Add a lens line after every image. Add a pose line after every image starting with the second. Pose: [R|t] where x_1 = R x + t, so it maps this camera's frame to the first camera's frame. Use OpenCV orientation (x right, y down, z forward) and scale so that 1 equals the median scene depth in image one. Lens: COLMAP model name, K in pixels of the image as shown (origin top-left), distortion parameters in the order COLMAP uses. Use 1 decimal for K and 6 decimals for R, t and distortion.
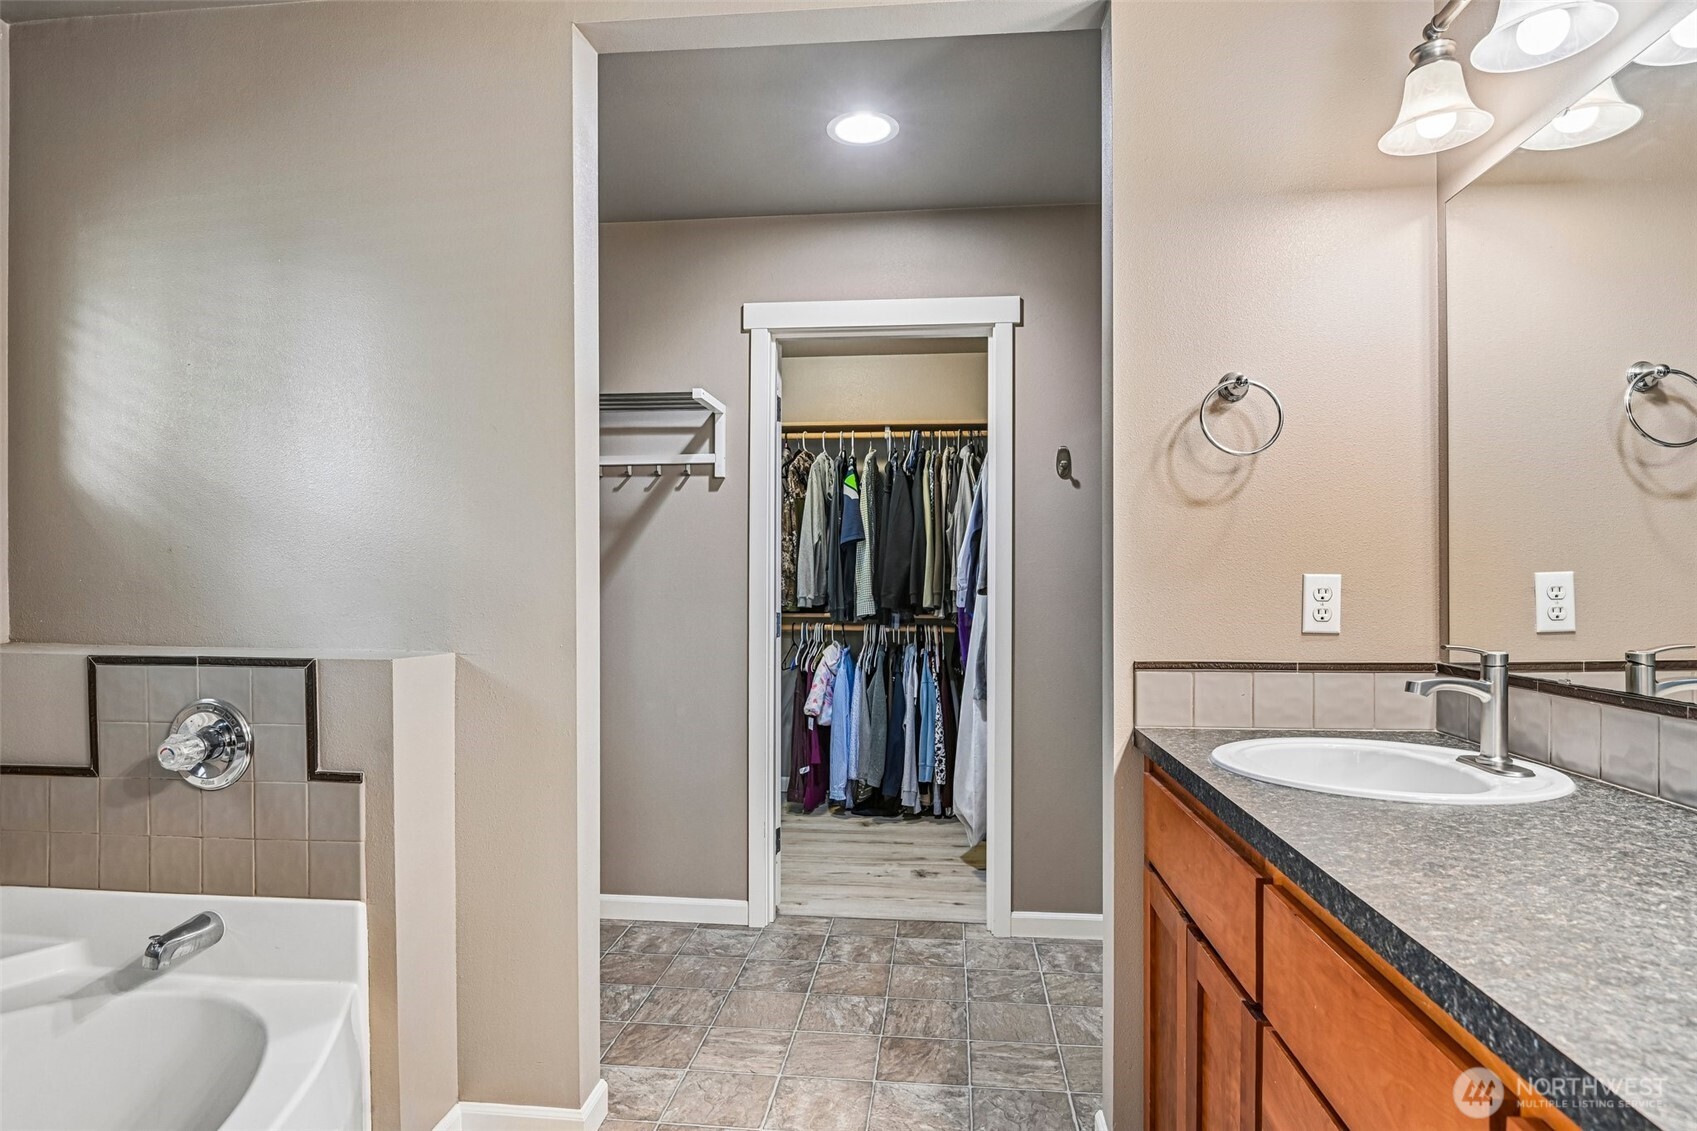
lens RADIAL K [[918.1, 0, 847.0], [0, 918.1, 572.9], [0, 0, 1]] dist [-0.010820, -0.002629]
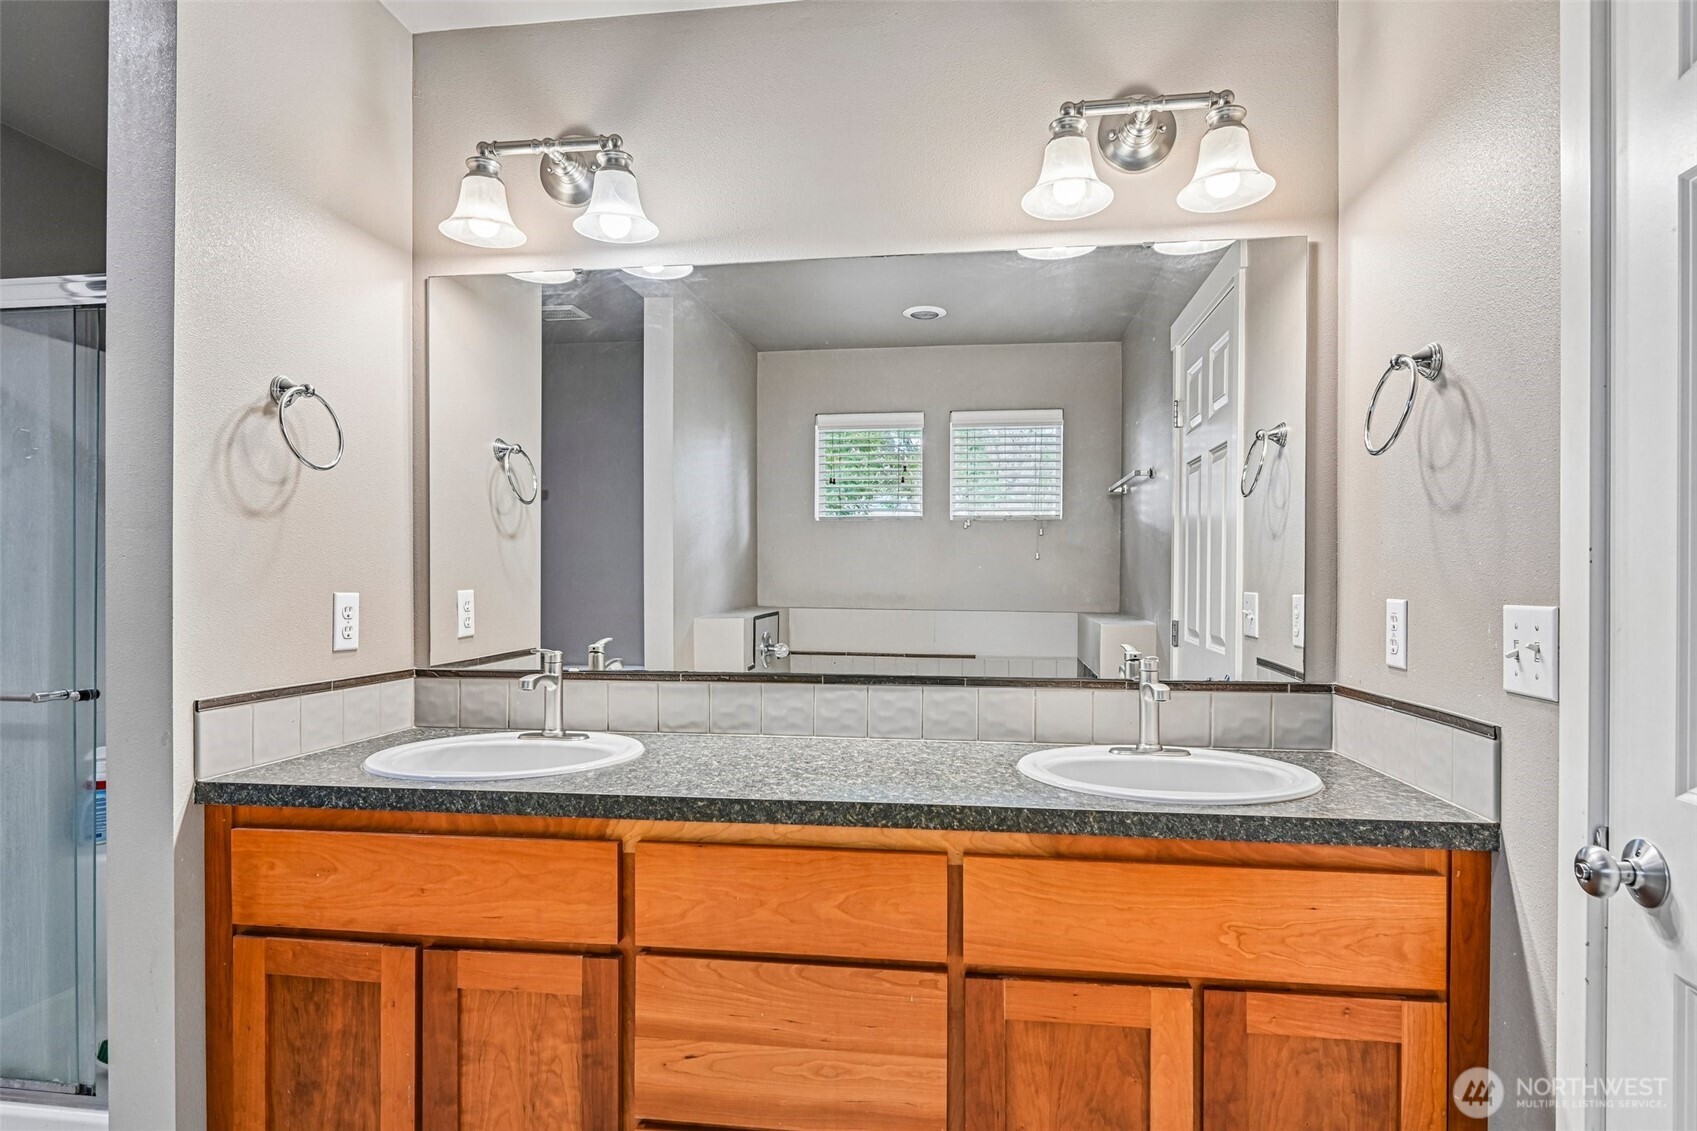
lens RADIAL K [[918.1, 0, 844.4], [0, 918.1, 575.1], [0, 0, 1]] dist [-0.010820, -0.002629]
pose [[0.052760, 0.012978, 0.998523, -0.478455], [-0.008868, 0.999882, -0.012527, -0.010613], [-0.998568, -0.008194, 0.052868, 0.388766]]
